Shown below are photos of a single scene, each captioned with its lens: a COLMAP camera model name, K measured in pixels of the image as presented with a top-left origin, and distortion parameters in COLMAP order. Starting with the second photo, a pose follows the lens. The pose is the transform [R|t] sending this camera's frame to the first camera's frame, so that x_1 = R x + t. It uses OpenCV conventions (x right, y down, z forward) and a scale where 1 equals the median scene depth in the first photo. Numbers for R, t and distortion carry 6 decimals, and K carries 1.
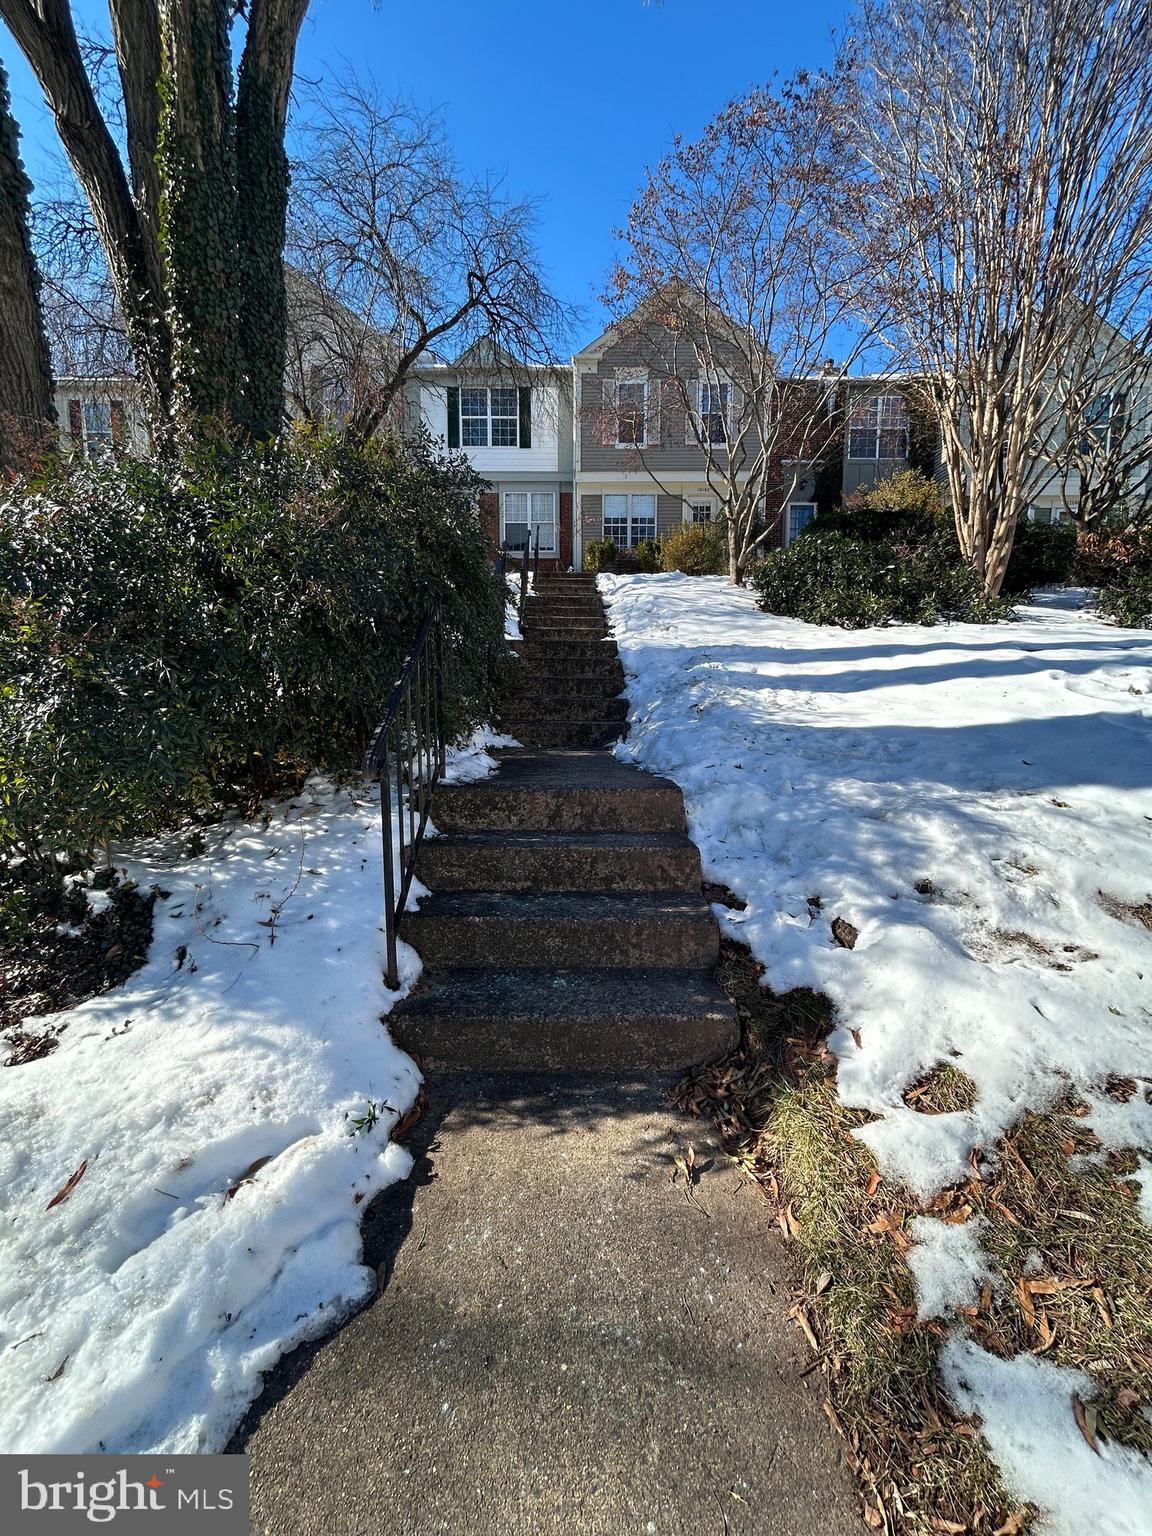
lens RADIAL K [[620.6, 0, 575.2], [0, 620.6, 772.3], [0, 0, 1]] dist [-0.002223, 0.001152]
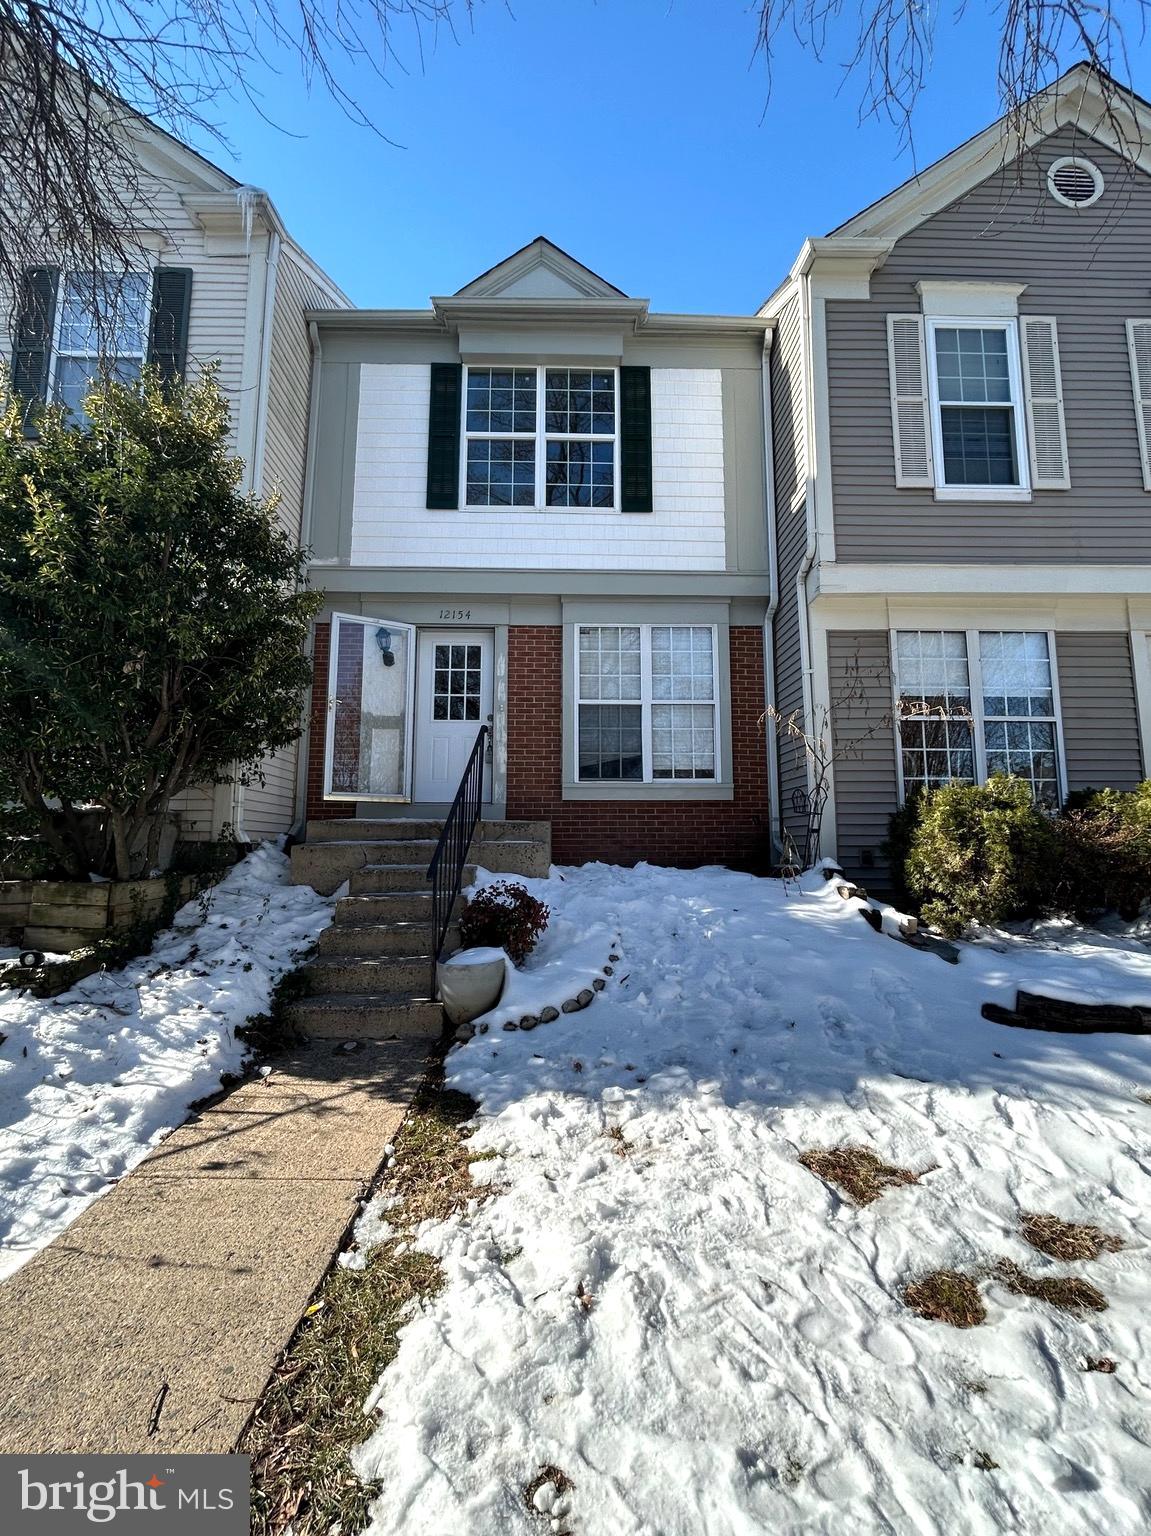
lens RADIAL K [[620.6, 0, 571.6], [0, 620.6, 767.7], [0, 0, 1]] dist [-0.002223, 0.001152]
pose [[0.999848, 0.000790, 0.017437, -0.126575], [0.002875, 0.977873, -0.209178, -0.298716], [-0.017216, 0.209197, 0.977722, 0.676360]]
